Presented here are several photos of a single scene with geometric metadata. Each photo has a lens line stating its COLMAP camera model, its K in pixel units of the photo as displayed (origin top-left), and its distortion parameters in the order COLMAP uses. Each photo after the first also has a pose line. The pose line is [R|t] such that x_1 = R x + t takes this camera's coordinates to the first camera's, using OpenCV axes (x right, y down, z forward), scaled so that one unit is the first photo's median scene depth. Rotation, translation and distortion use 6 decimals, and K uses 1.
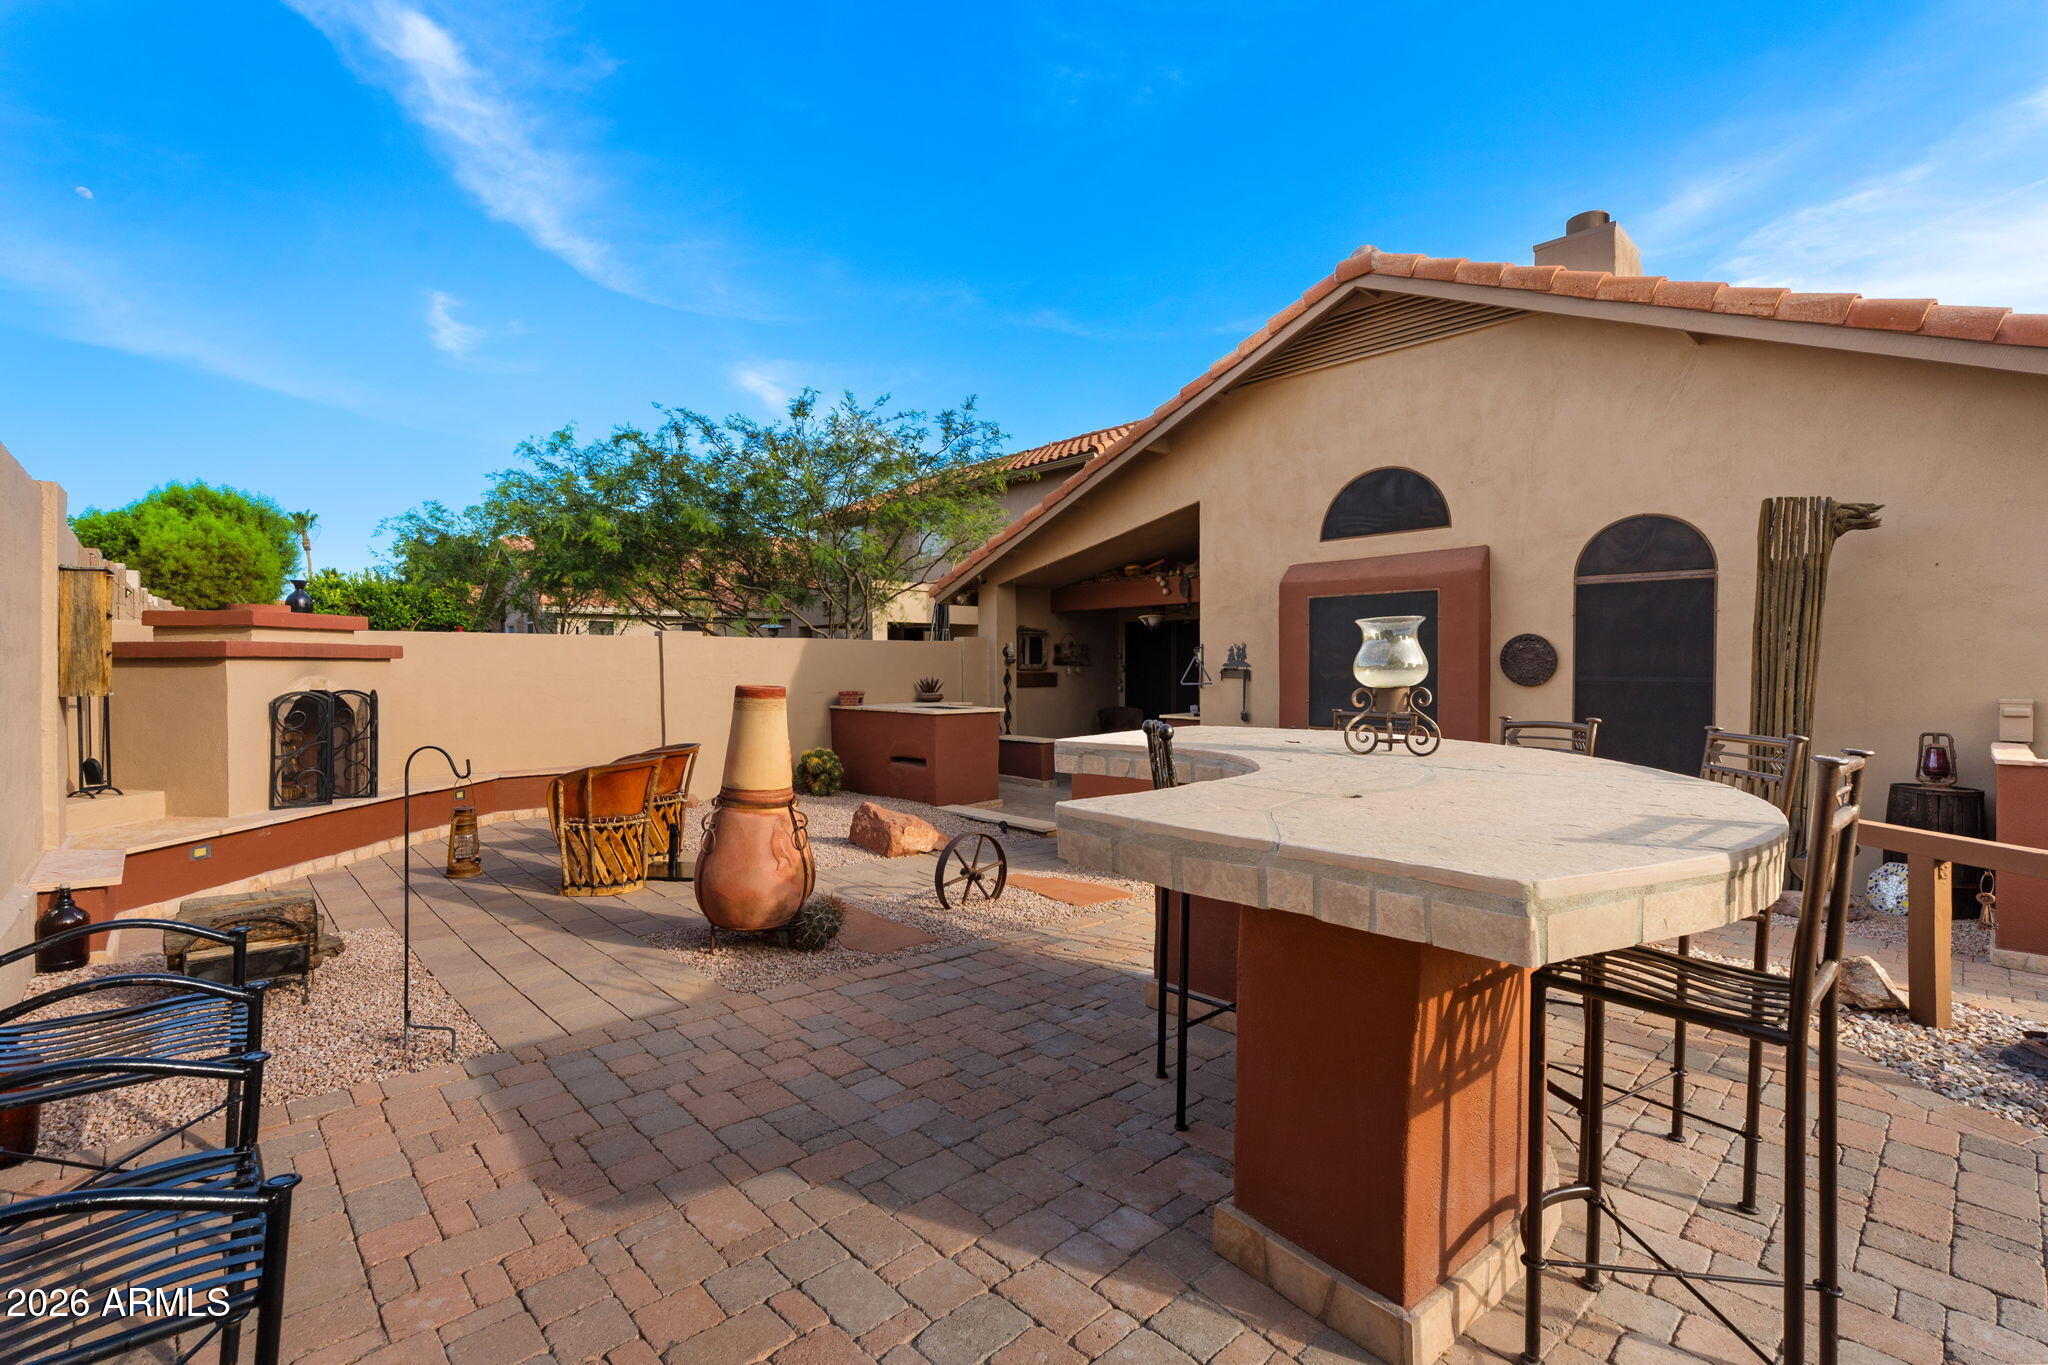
lens RADIAL K [[922.9, 0, 1042.0], [0, 922.9, 692.7], [0, 0, 1]] dist [-0.003501, -0.000665]
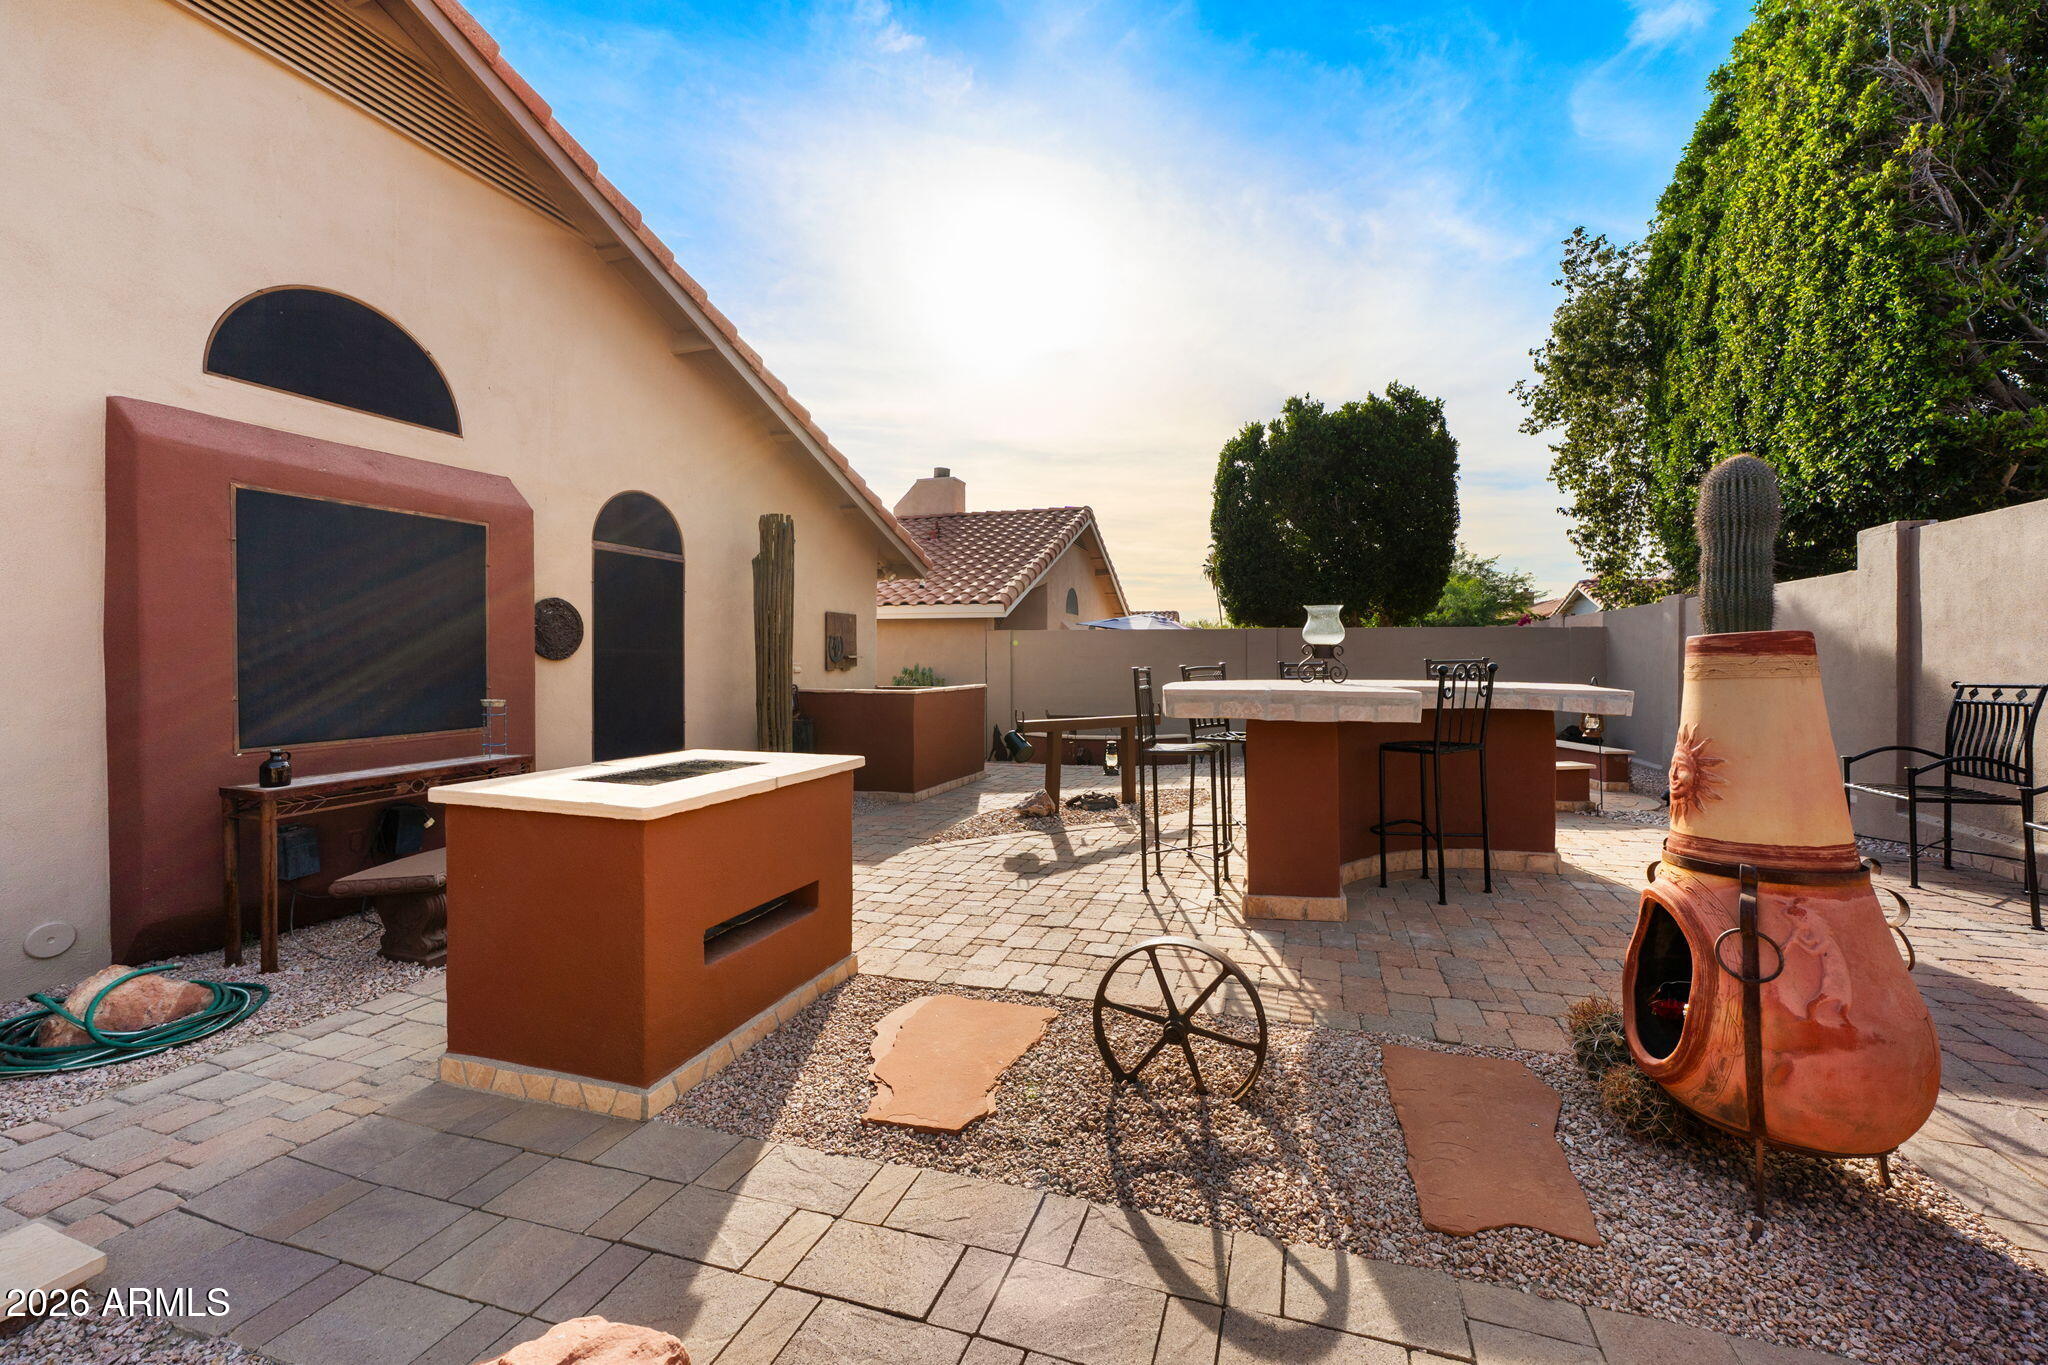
lens RADIAL K [[814.4, 0, 1030.3], [0, 814.4, 666.7], [0, 0, 1]] dist [0.006211, 0.000601]
pose [[-0.460592, -0.004330, 0.887601, -0.257253], [0.028652, 0.999394, 0.019743, -0.003738], [-0.887149, 0.034525, -0.460189, 0.747955]]
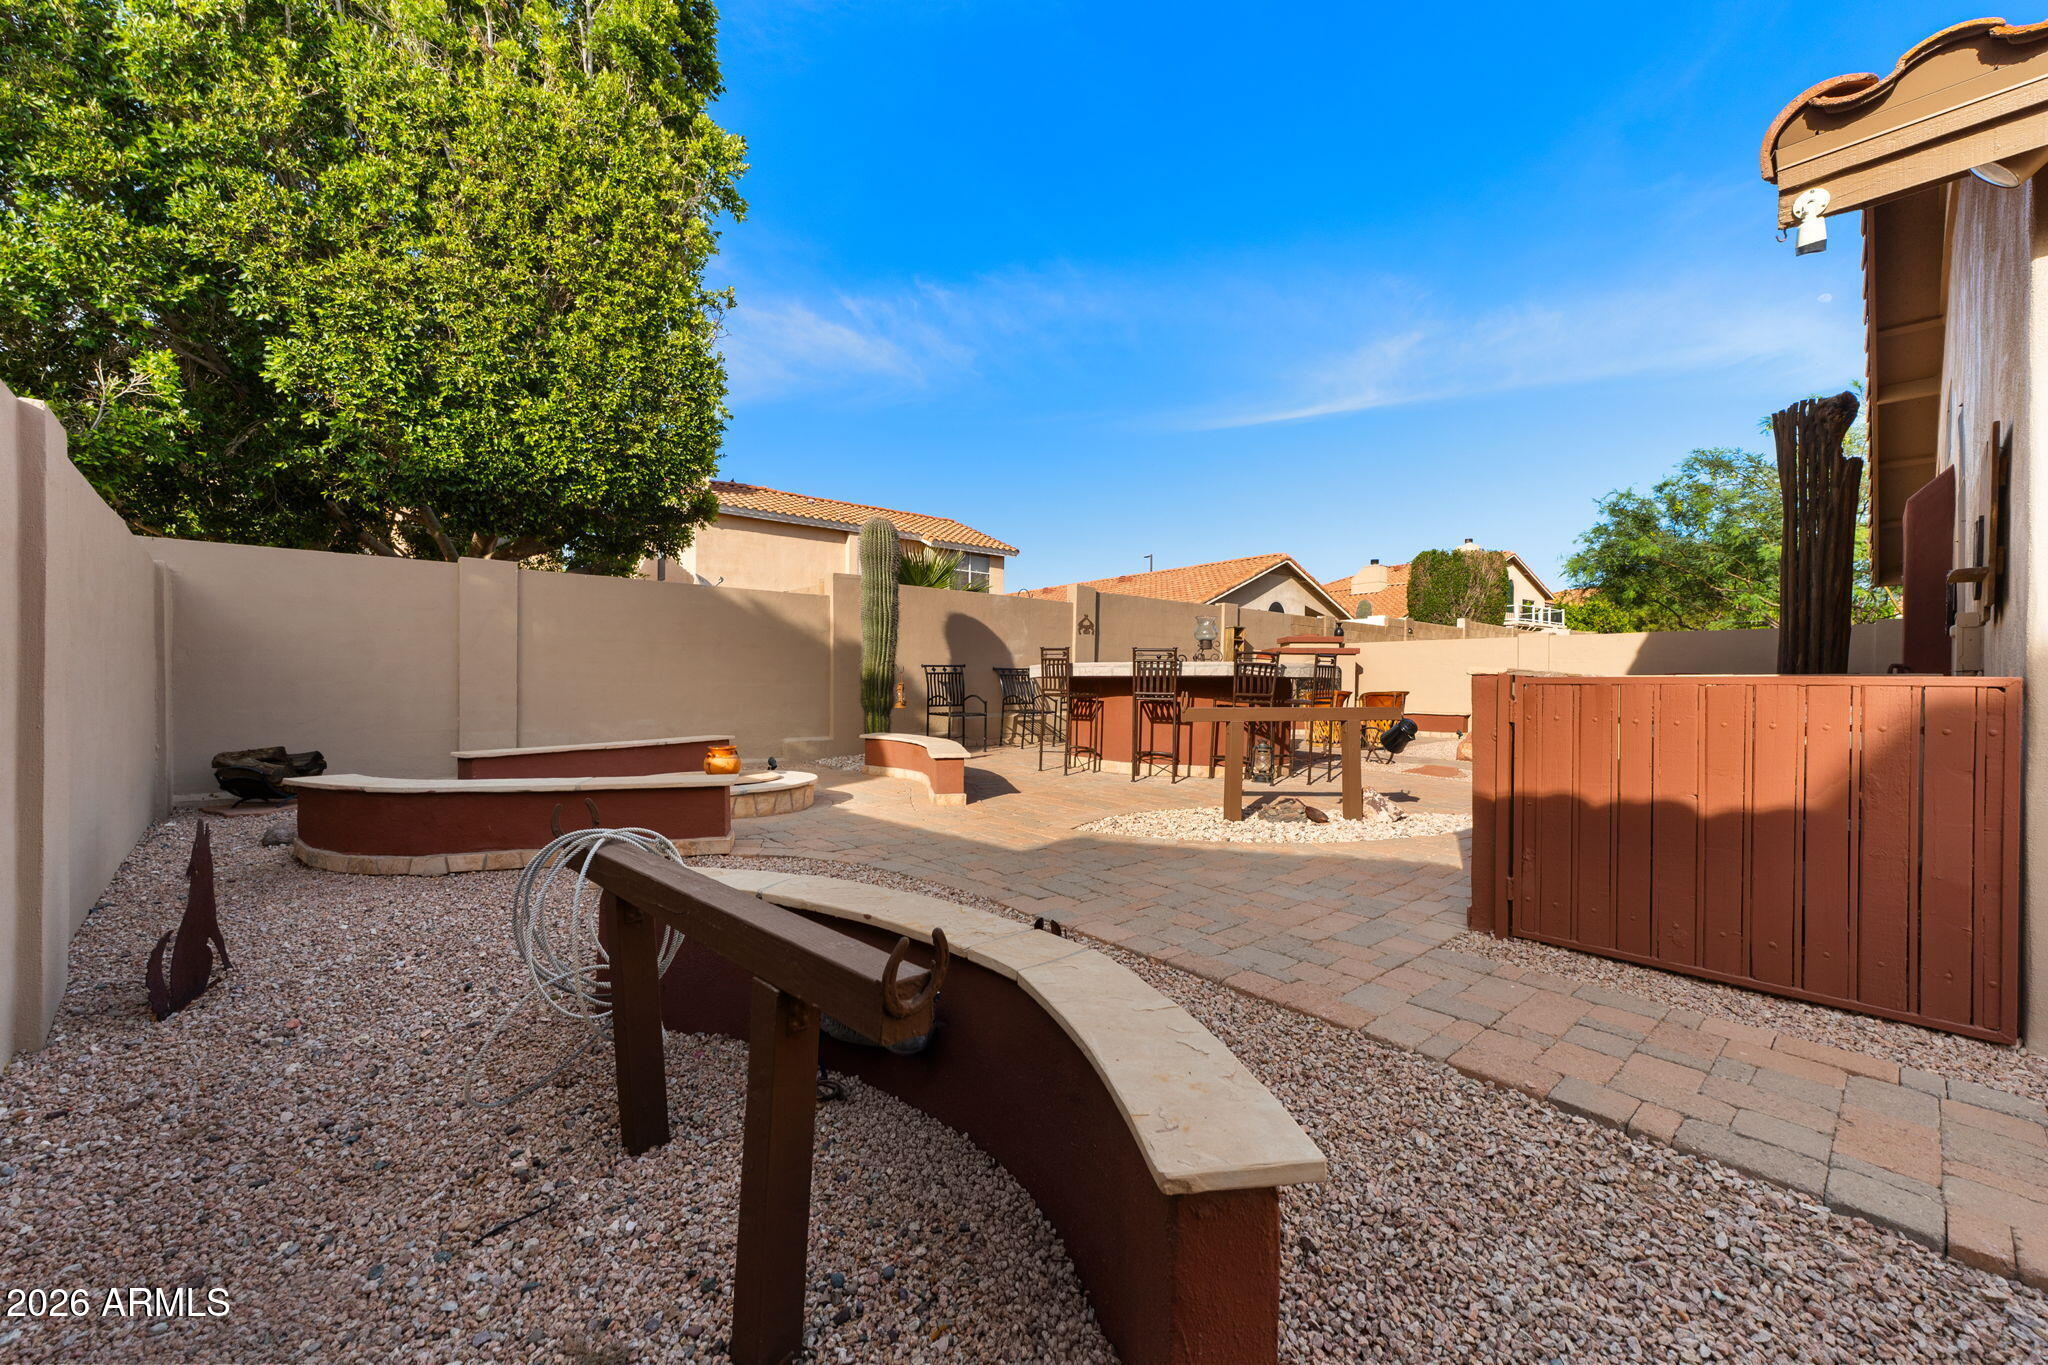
lens RADIAL K [[805.1, 0, 1027.4], [0, 805.1, 687.6], [0, 0, 1]] dist [0.002757, 0.000730]
pose [[-0.026639, 0.008623, -0.999608, 0.962819], [-0.037588, 0.999247, 0.009622, 0.045842], [0.998938, 0.037829, -0.026295, 0.183100]]
